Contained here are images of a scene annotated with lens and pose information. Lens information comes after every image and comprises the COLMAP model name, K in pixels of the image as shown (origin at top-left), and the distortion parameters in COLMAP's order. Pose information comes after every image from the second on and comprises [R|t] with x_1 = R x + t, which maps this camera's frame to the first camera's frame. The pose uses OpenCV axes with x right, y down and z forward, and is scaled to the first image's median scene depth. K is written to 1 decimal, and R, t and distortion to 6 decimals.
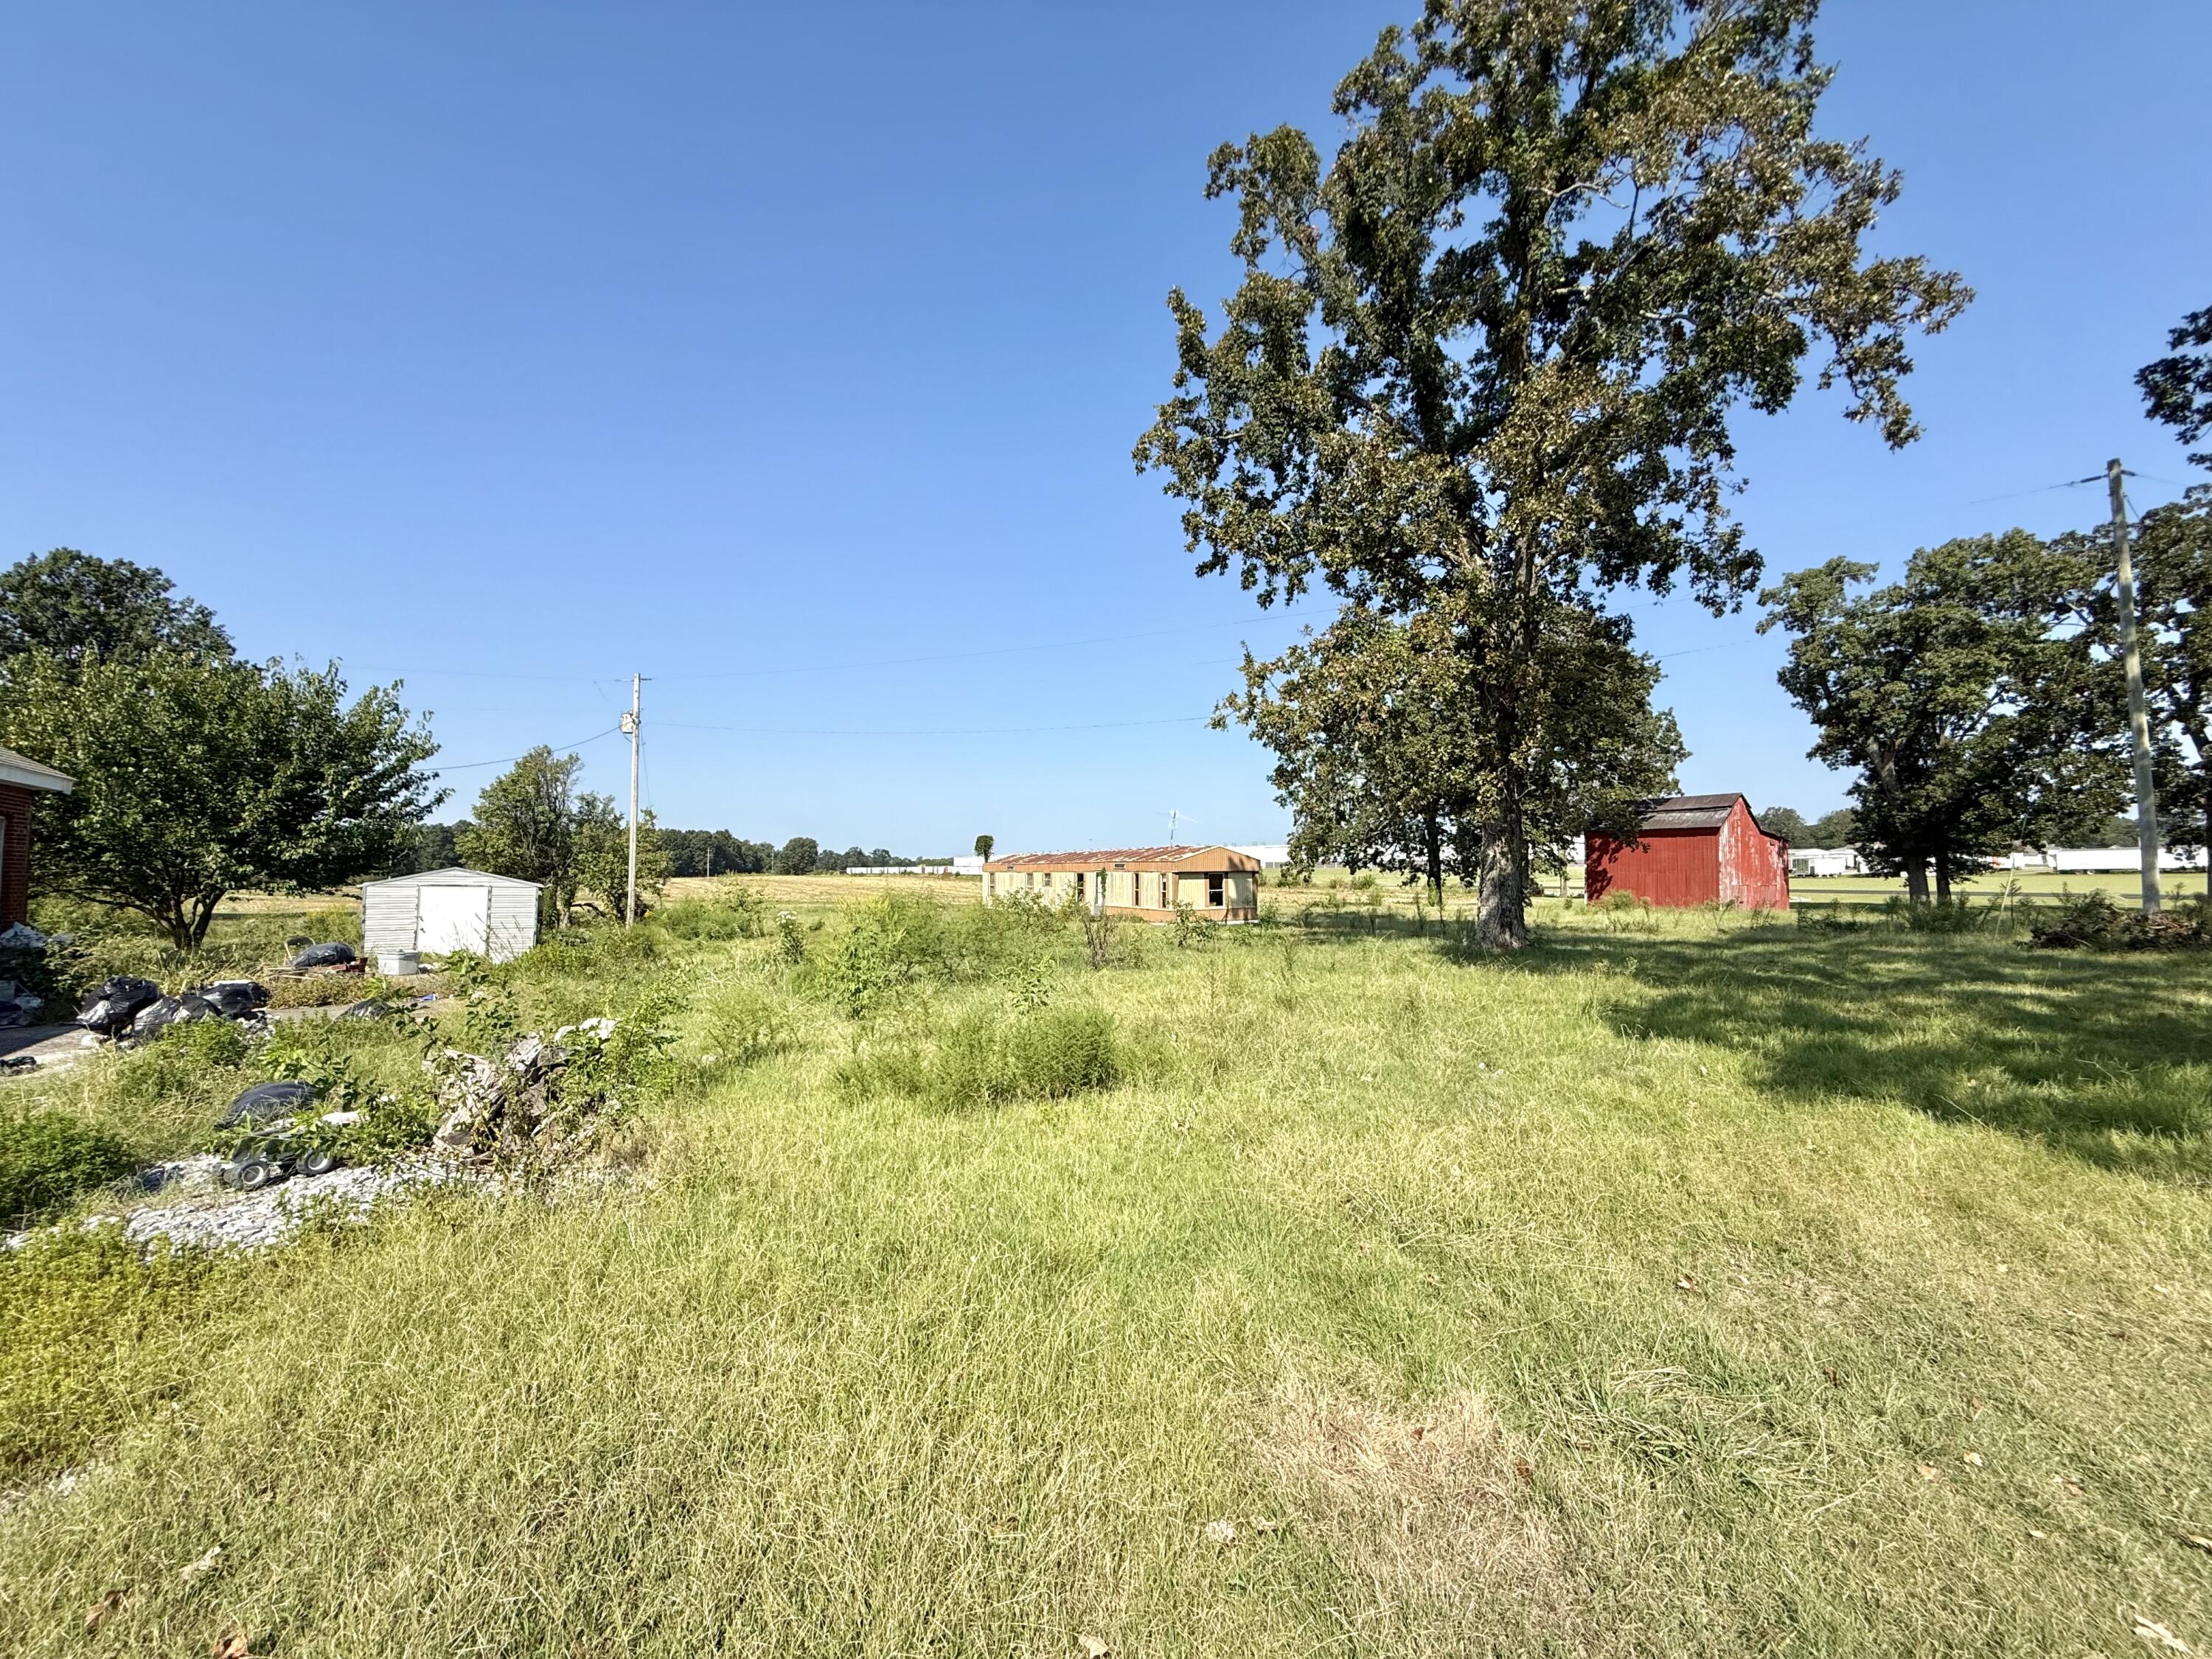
lens RADIAL K [[885.6, 0, 1095.0], [0, 885.6, 833.3], [0, 0, 1]] dist [0.000685, 0.000077]
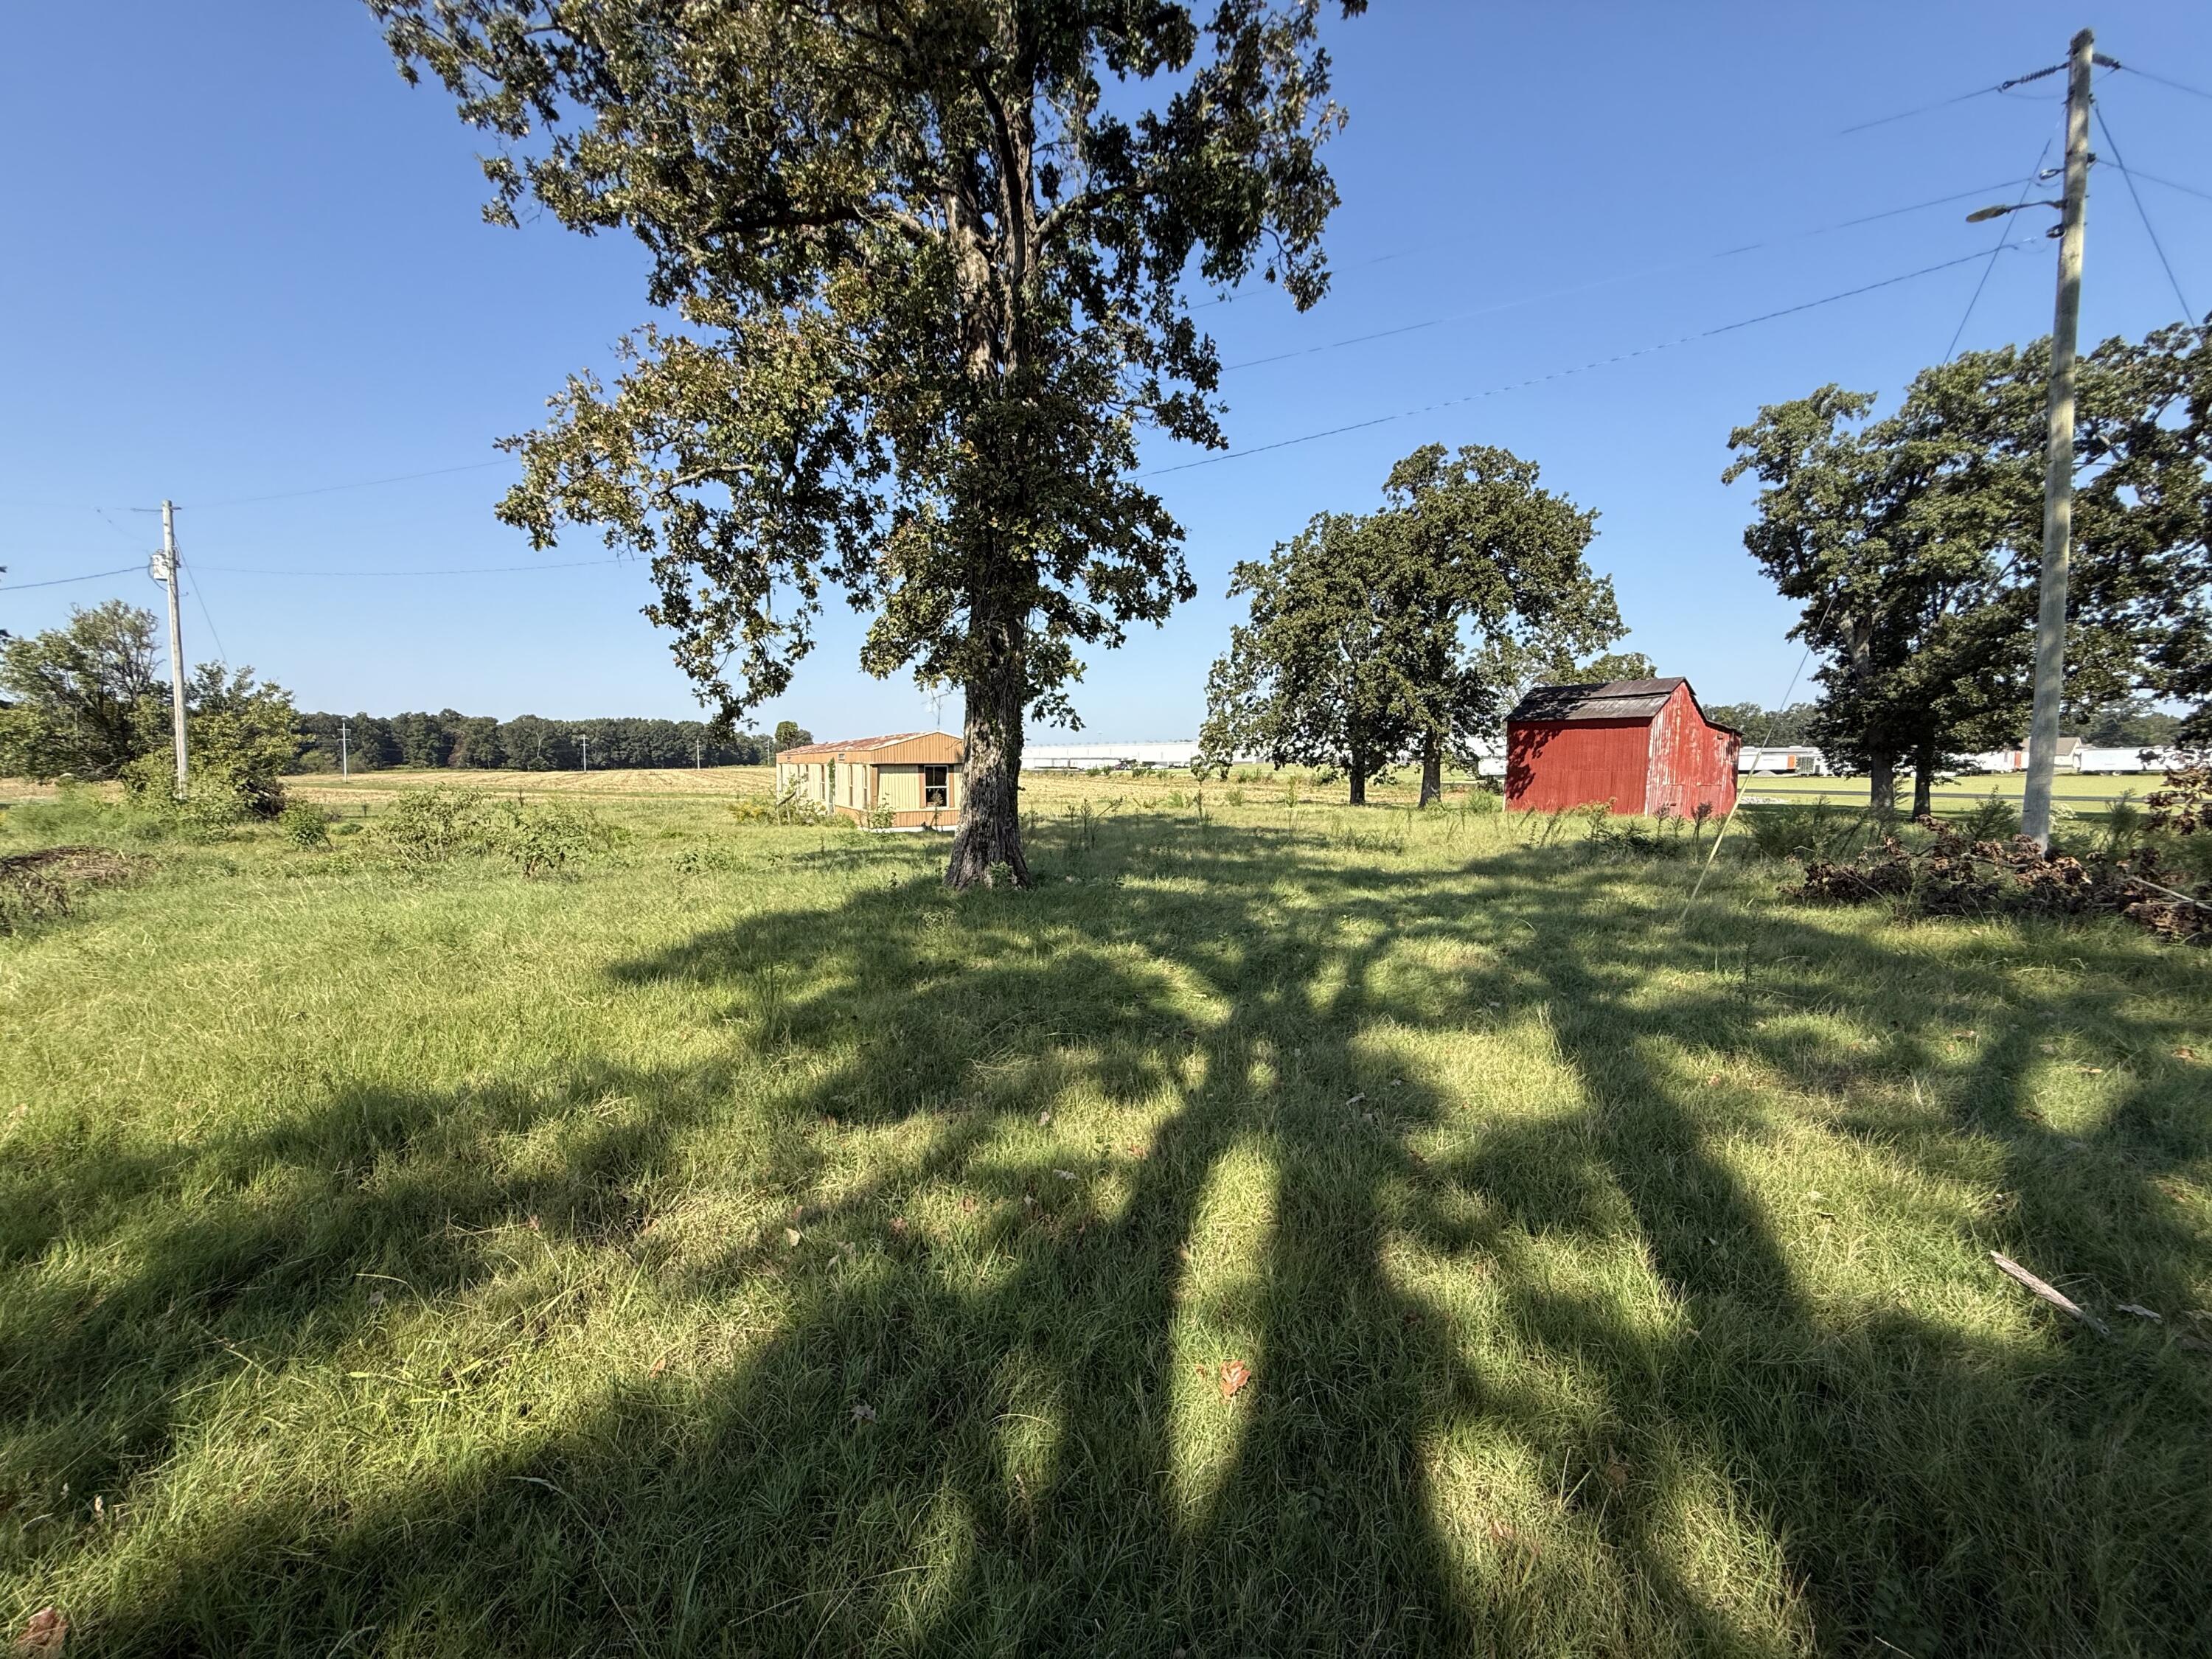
lens RADIAL K [[885.6, 0, 1095.0], [0, 885.6, 833.3], [0, 0, 1]] dist [0.000685, 0.000077]
pose [[0.999765, 0.008692, -0.019863, 0.352617], [-0.006266, 0.992860, 0.119125, 0.011509], [0.020757, -0.118972, 0.992681, 0.241988]]
